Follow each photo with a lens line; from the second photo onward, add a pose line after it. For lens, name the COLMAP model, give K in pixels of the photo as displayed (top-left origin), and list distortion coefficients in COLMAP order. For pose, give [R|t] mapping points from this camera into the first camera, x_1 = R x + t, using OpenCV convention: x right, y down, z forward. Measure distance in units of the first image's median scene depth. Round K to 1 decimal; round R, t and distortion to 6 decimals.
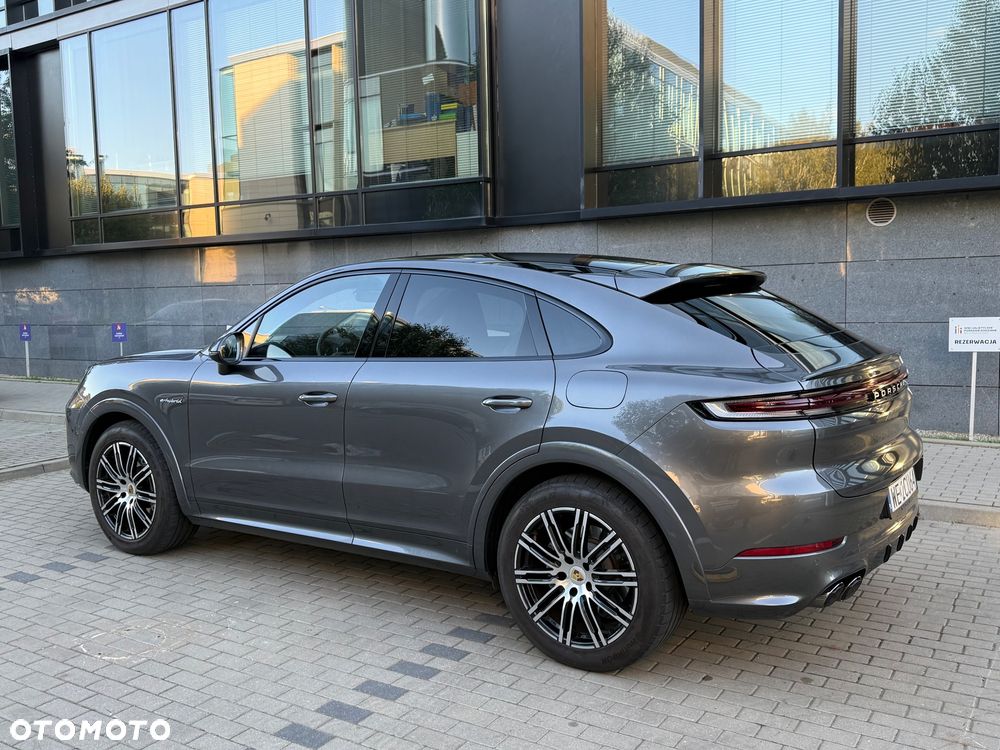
lens RADIAL K [[925.7, 0, 491.8], [0, 925.7, 372.0], [0, 0, 1]] dist [0.033325, 0.000000]
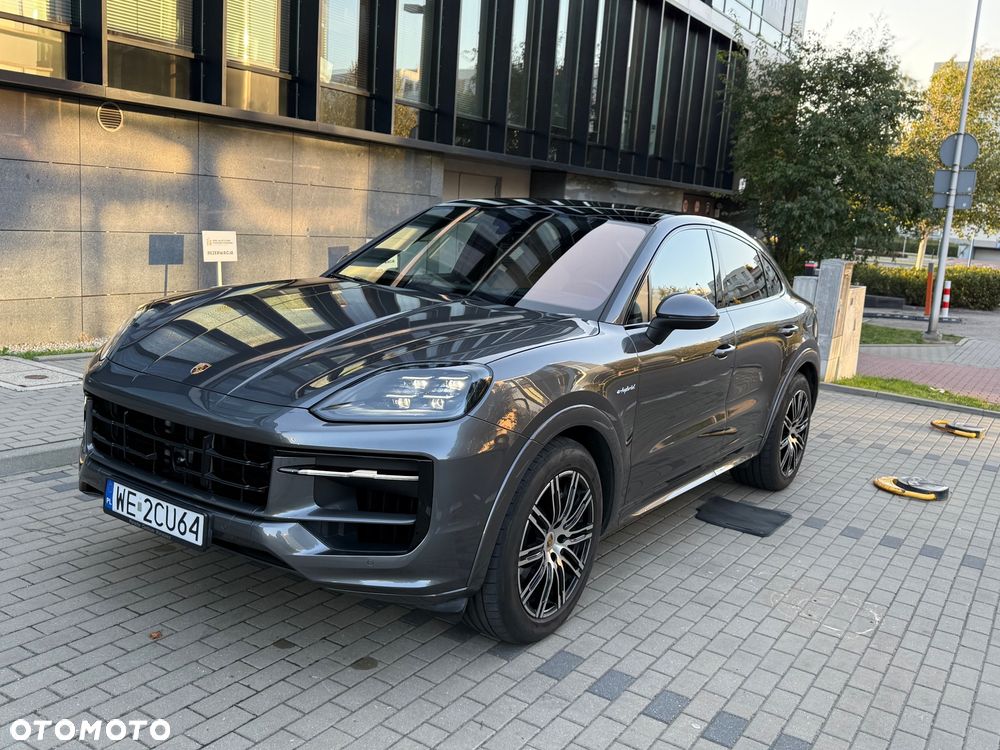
lens RADIAL K [[925.7, 0, 502.7], [0, 925.7, 372.3], [0, 0, 1]] dist [0.033325, 0.000000]
pose [[-0.018870, -0.150240, 0.988469, -1.224029], [0.008000, 0.988591, 0.150412, -0.106948], [-0.999790, 0.010746, -0.017452, 1.265078]]
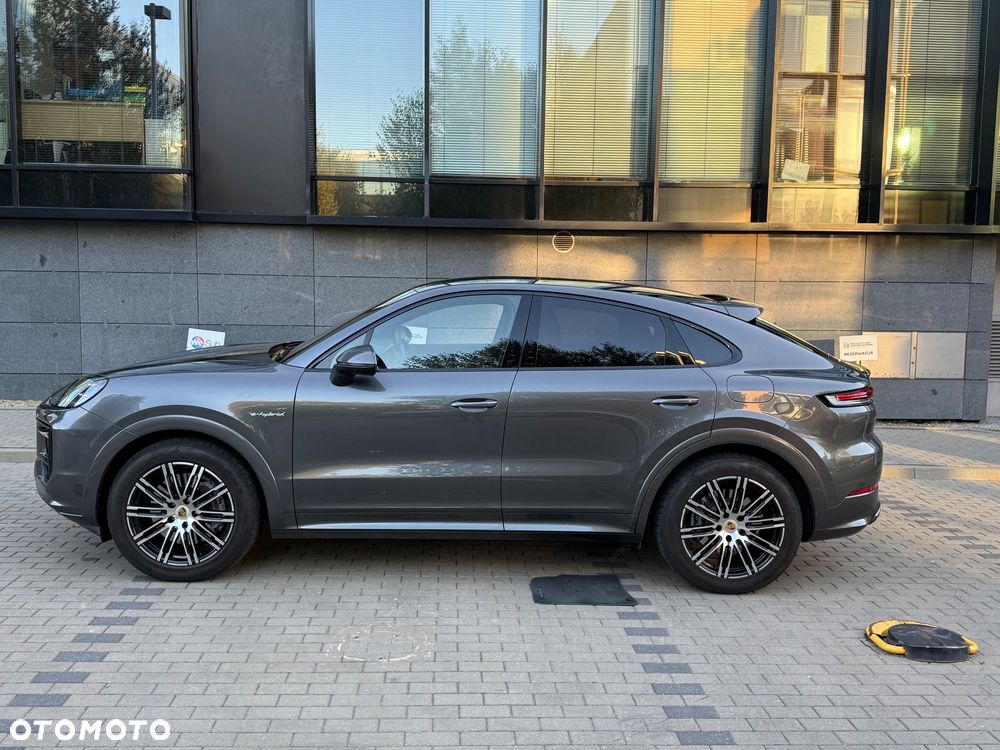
lens RADIAL K [[925.7, 0, 499.7], [0, 925.7, 376.5], [0, 0, 1]] dist [0.033325, 0.000000]
pose [[0.807802, -0.022189, 0.589036, -0.818372], [0.014534, 0.999737, 0.017729, -0.025094], [-0.589274, -0.005760, 0.807913, 0.079235]]
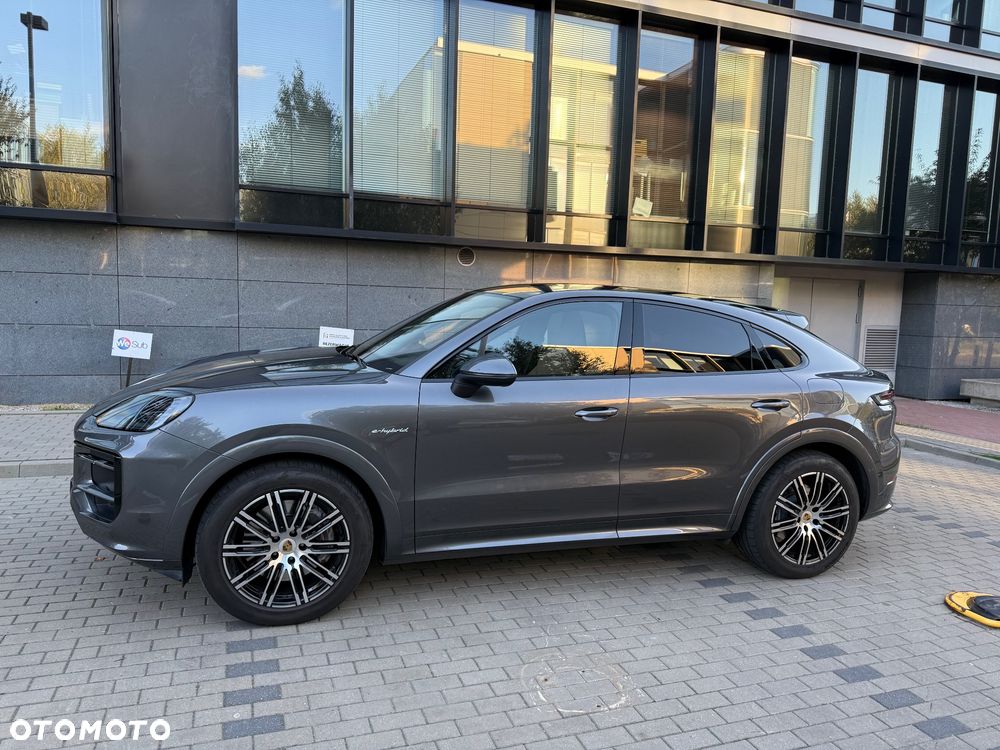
lens RADIAL K [[707.9, 0, 501.1], [0, 707.9, 376.1], [0, 0, 1]] dist [0.007841, -0.008170]
pose [[0.604005, -0.041566, 0.795896, -0.920007], [0.018055, 0.999096, 0.038476, -0.050197], [-0.796776, -0.008870, 0.604209, 0.584418]]
